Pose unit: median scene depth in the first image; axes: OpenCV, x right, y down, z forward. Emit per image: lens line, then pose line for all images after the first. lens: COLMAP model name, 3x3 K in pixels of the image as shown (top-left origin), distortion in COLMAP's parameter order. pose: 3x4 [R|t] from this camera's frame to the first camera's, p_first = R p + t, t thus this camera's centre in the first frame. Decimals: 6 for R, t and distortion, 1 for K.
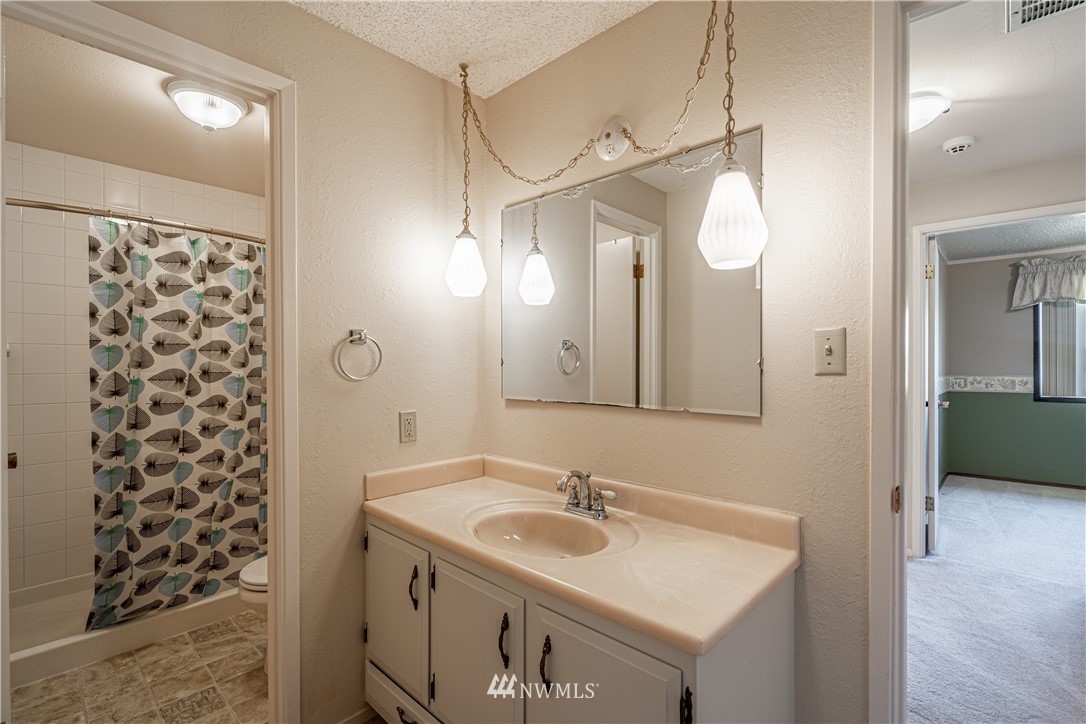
lens RADIAL K [[498.4, 0, 545.1], [0, 498.4, 366.5], [0, 0, 1]] dist [-0.002824, -0.000584]
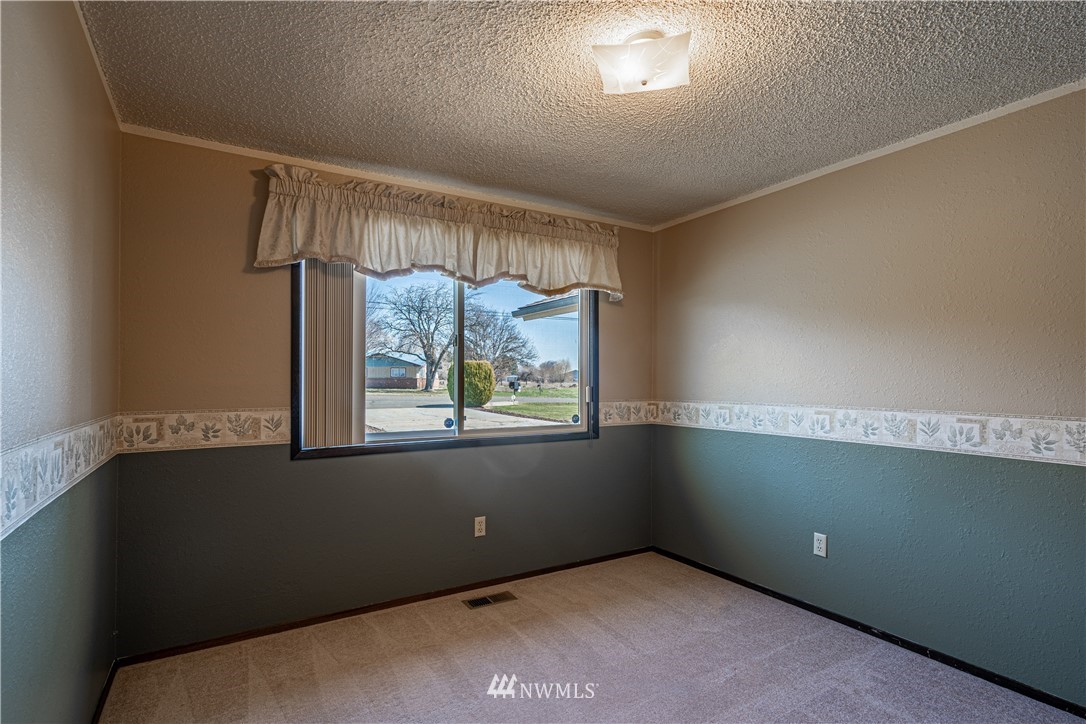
lens RADIAL K [[540.7, 0, 543.1], [0, 540.7, 371.4], [0, 0, 1]] dist [0.002433, 0.000561]
pose [[0.271228, 0.015346, 0.962393, 0.532402], [0.002549, 0.999858, -0.016662, -0.007746], [-0.962512, 0.006972, 0.271150, 0.611072]]
